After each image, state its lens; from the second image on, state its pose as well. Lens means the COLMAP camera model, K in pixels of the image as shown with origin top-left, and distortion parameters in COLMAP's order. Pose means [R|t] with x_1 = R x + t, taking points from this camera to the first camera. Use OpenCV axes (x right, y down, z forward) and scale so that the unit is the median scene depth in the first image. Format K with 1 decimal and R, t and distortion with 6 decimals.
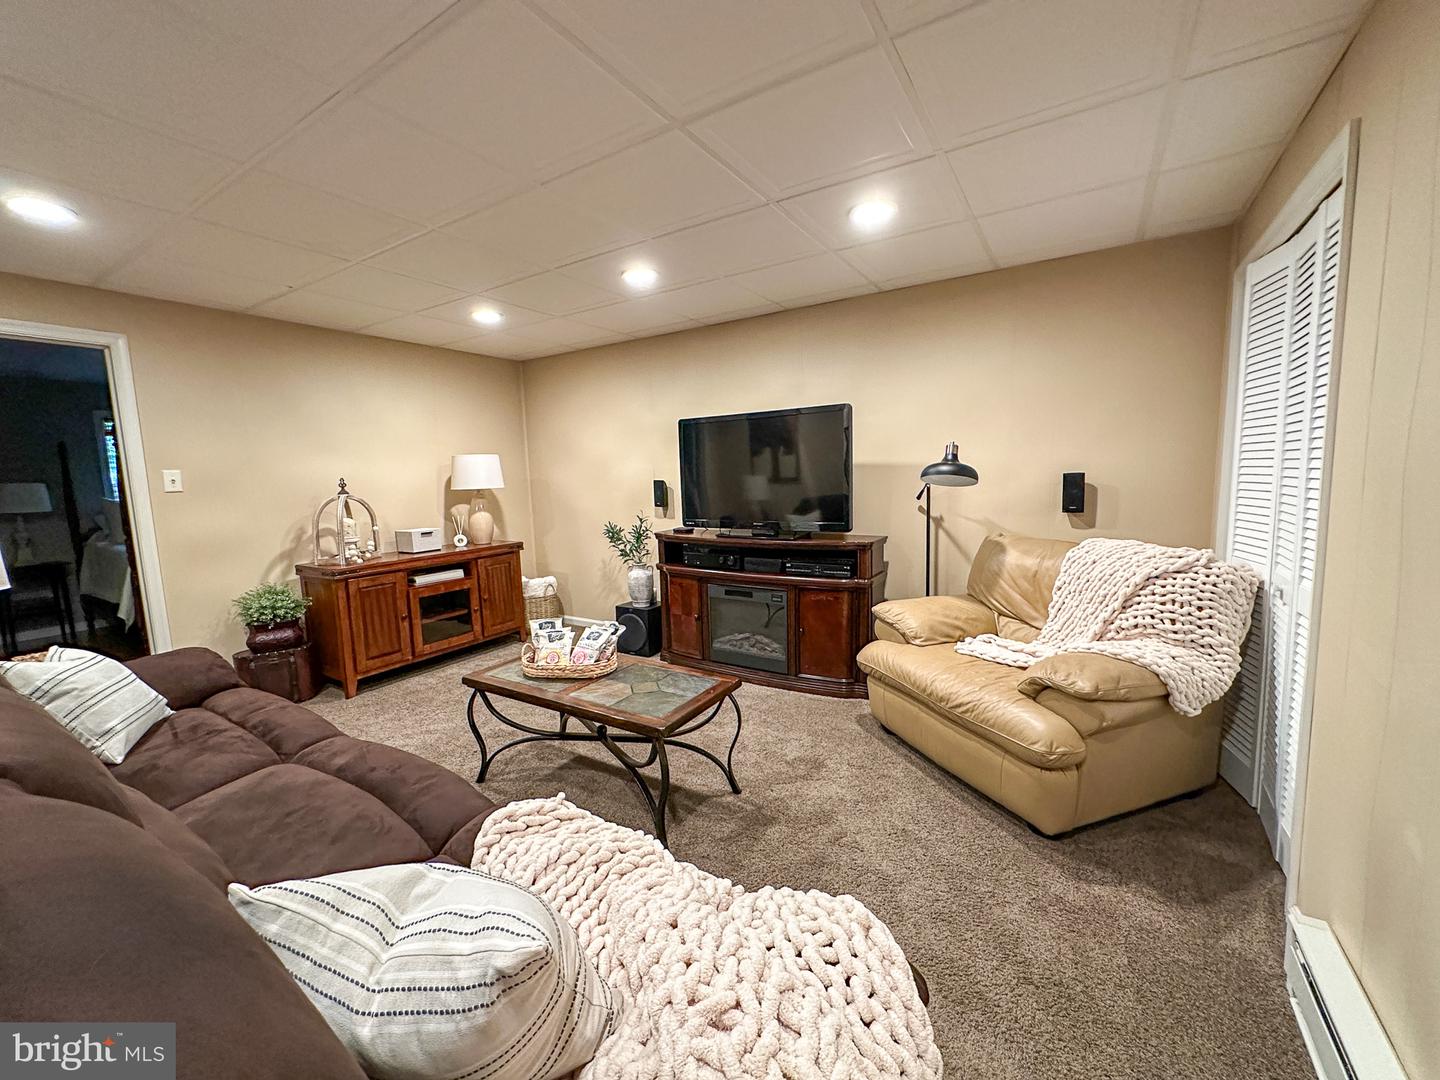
lens RADIAL K [[574.3, 0, 720.0], [0, 574.3, 540.0], [0, 0, 1]] dist [-0.004873, 0.000506]
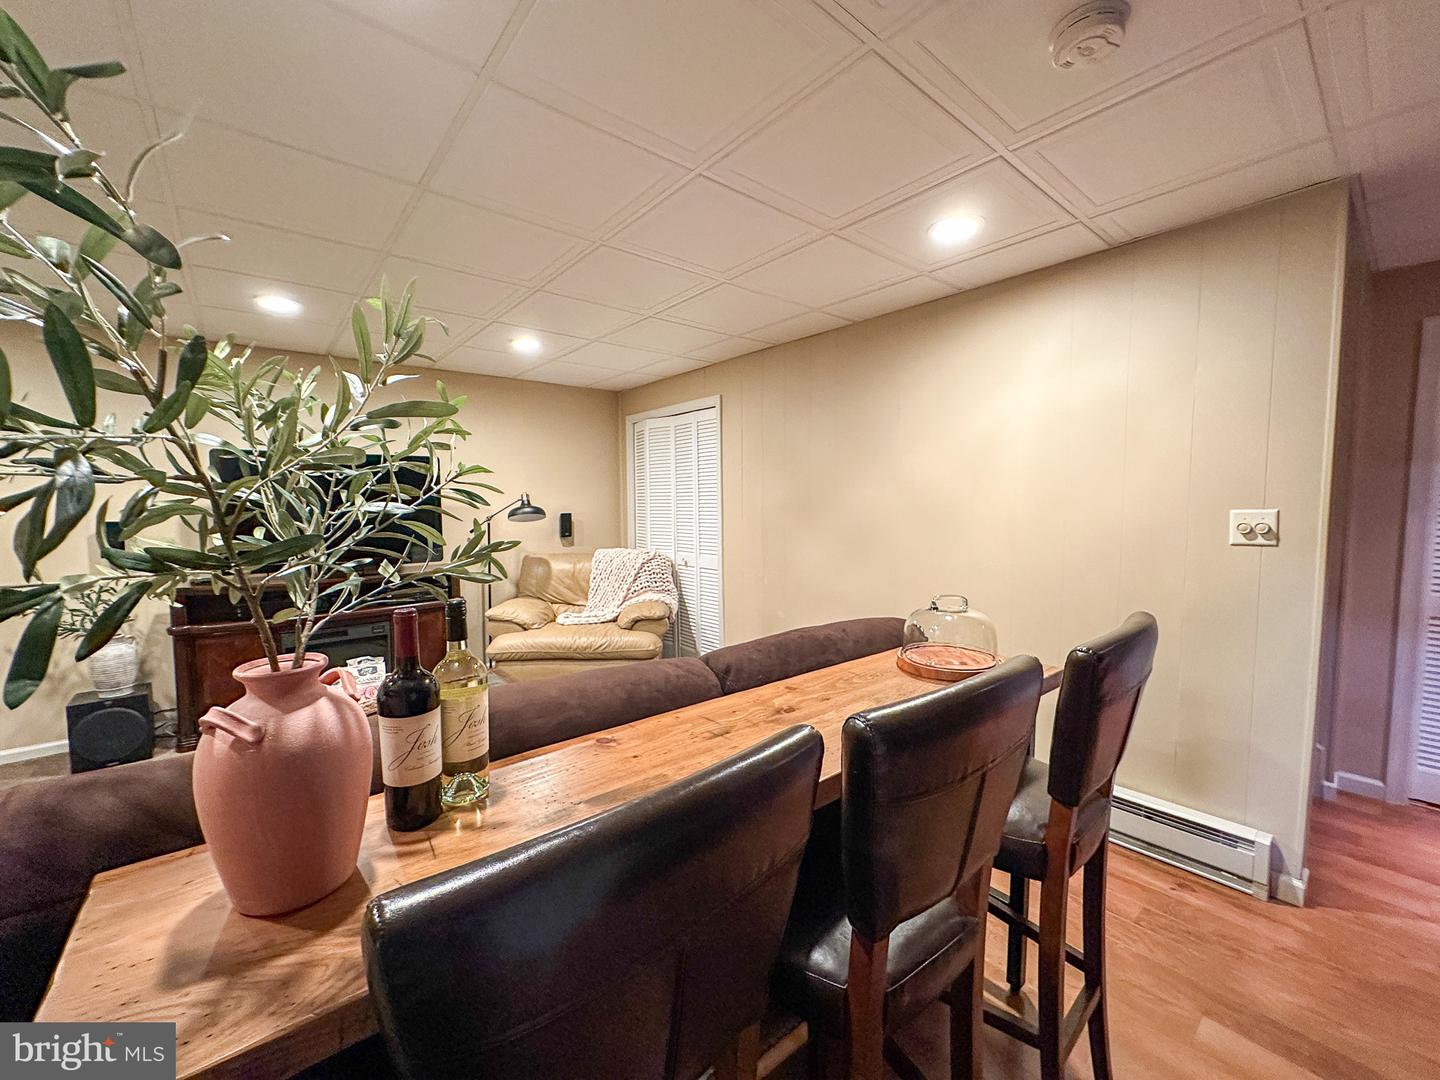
lens RADIAL K [[579.1, 0, 722.7], [0, 579.1, 535.6], [0, 0, 1]] dist [-0.007488, 0.000208]
pose [[0.312749, -0.037497, 0.949096, -0.832299], [0.111448, 0.993767, 0.002537, -0.006172], [-0.943275, 0.104981, 0.314978, 0.041660]]
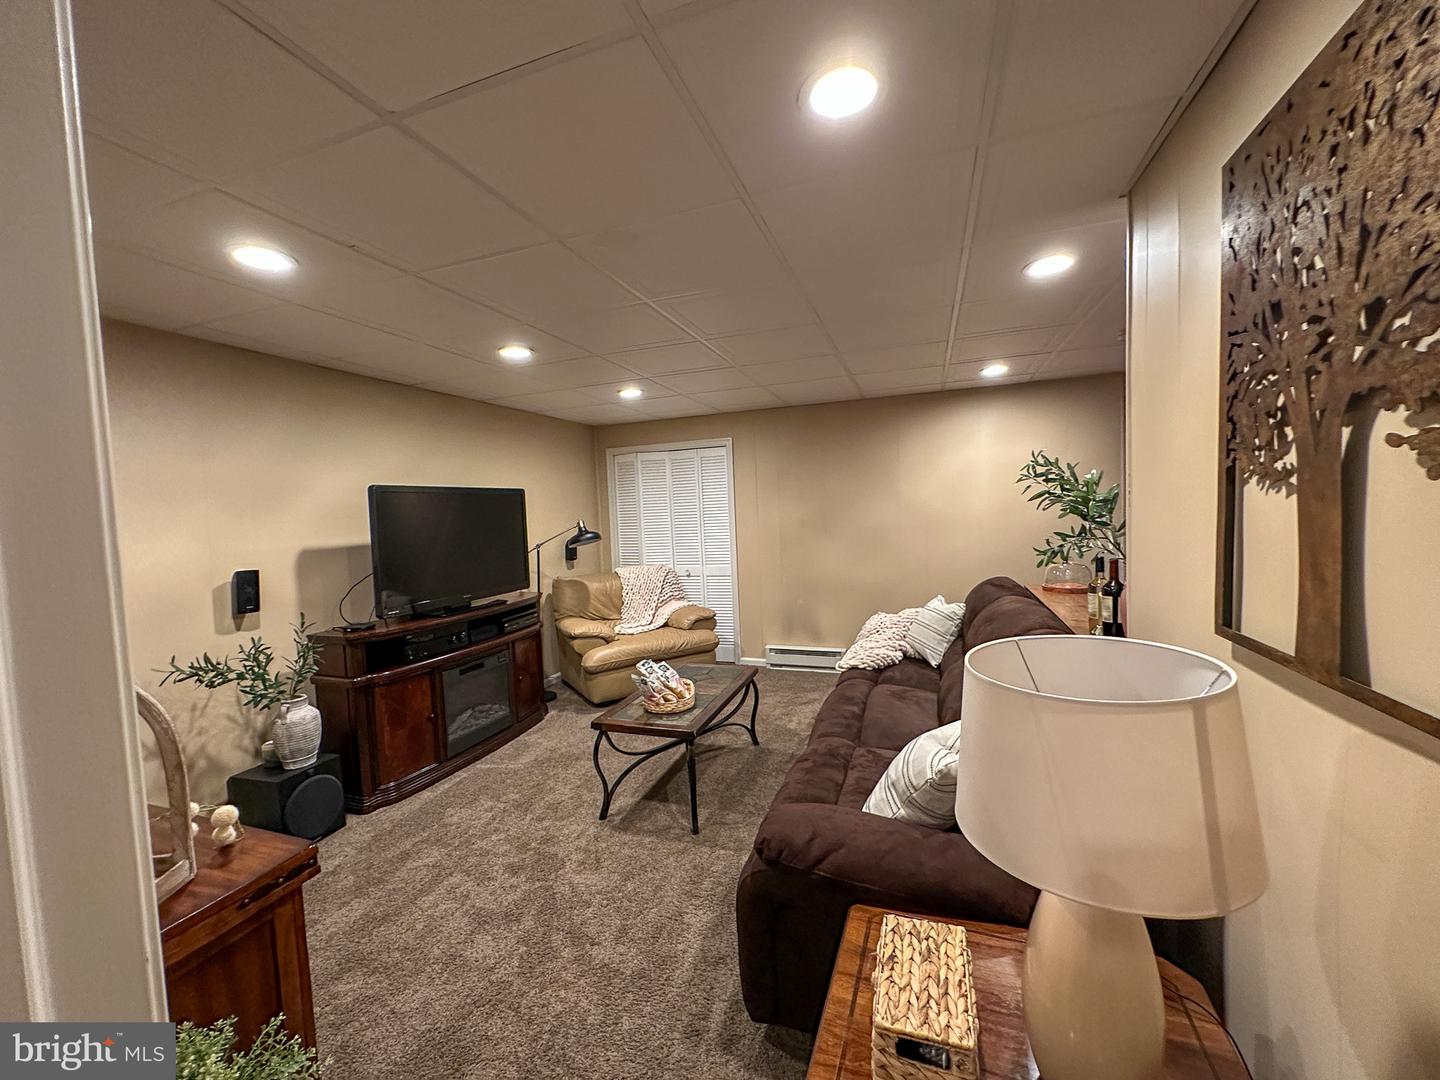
lens RADIAL K [[574.3, 0, 720.0], [0, 574.3, 540.0], [0, 0, 1]] dist [-0.004873, 0.000506]
pose [[-0.220325, -0.015286, 0.975307, -1.216294], [0.155919, 0.986469, 0.050684, -0.128385], [-0.962884, 0.163236, -0.214960, 0.928256]]
